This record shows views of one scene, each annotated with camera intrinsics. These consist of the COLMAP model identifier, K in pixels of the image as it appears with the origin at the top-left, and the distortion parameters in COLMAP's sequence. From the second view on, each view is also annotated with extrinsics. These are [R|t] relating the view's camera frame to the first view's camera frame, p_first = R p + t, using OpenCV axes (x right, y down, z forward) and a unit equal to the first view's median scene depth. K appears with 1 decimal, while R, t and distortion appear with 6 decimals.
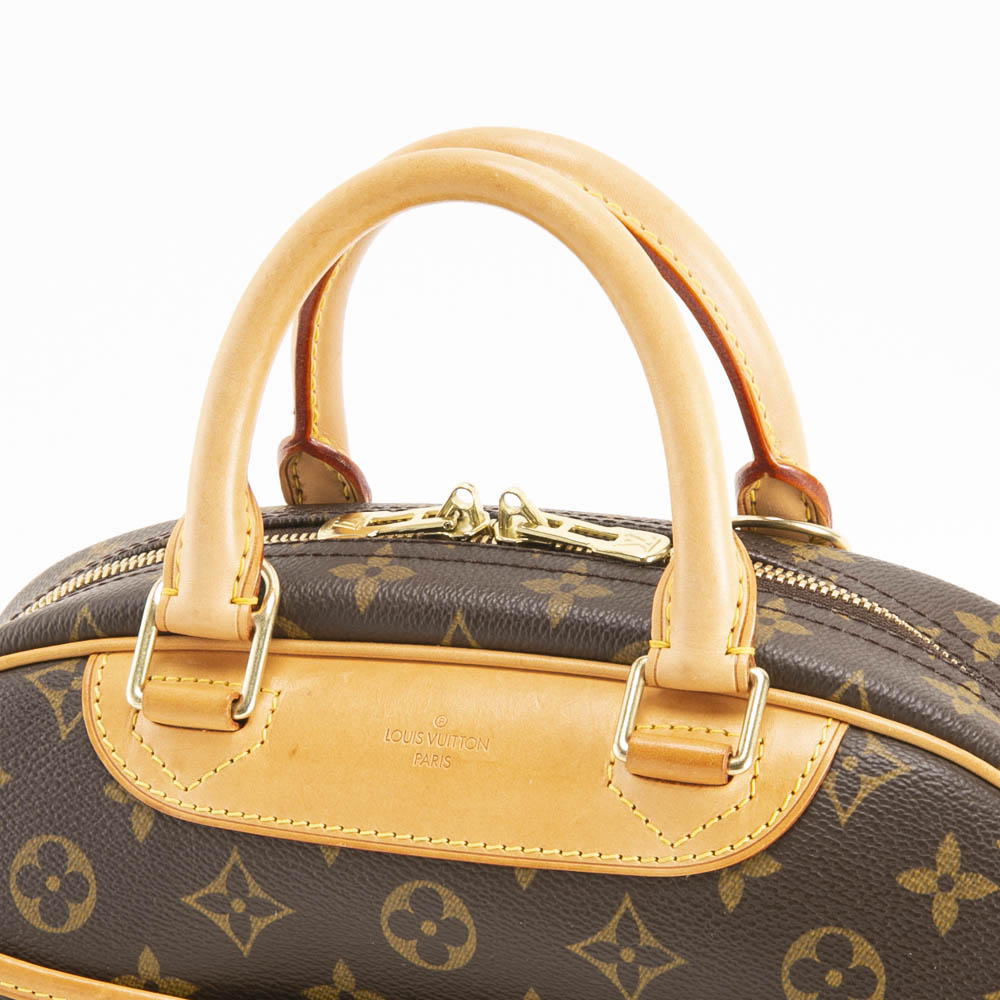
lens RADIAL K [[3963.2, 0, 500.0], [0, 3963.2, 500.0], [0, 0, 1]] dist [-0.097401, 0.854324]
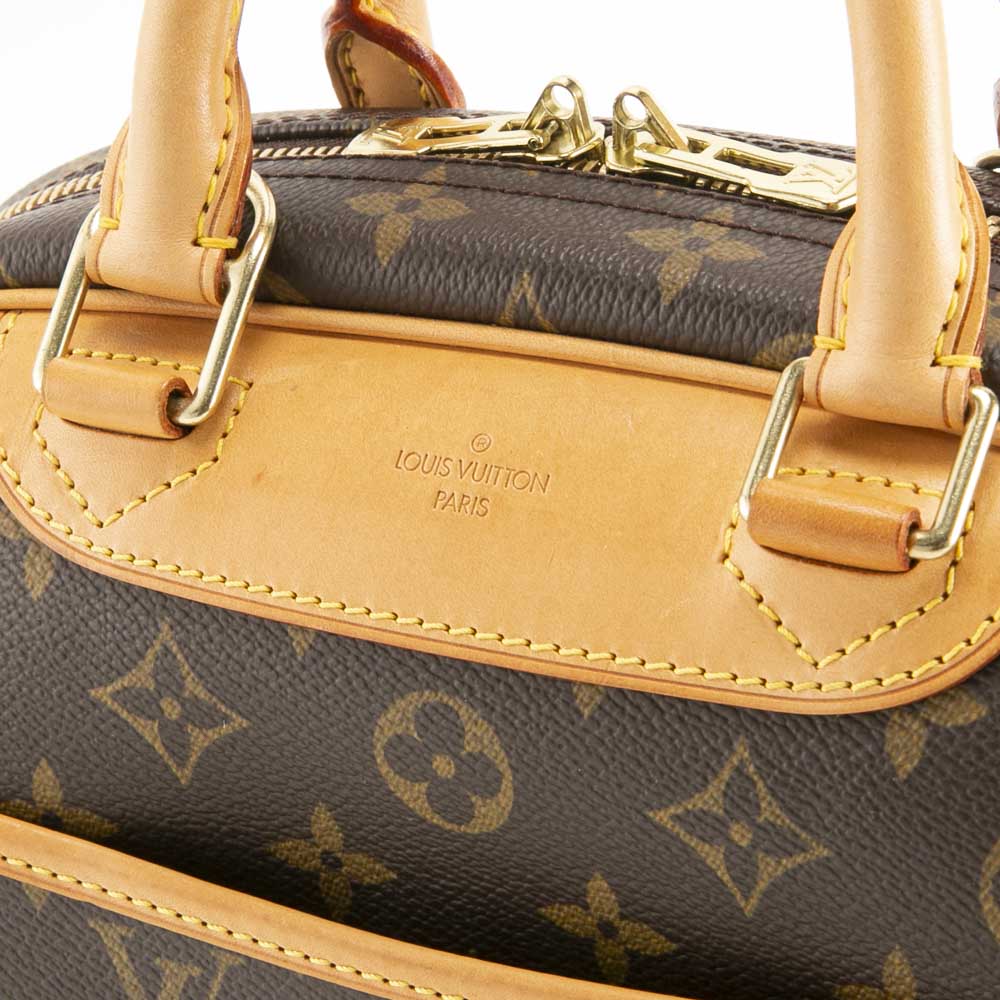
lens RADIAL K [[3963.2, 0, 500.0], [0, 3963.2, 500.0], [0, 0, 1]] dist [-0.097401, 0.854324]
pose [[0.987403, 0.064013, -0.144697, 0.079666], [-0.055065, 0.996363, 0.065028, 0.023453], [0.148333, -0.056241, 0.987337, 0.372232]]
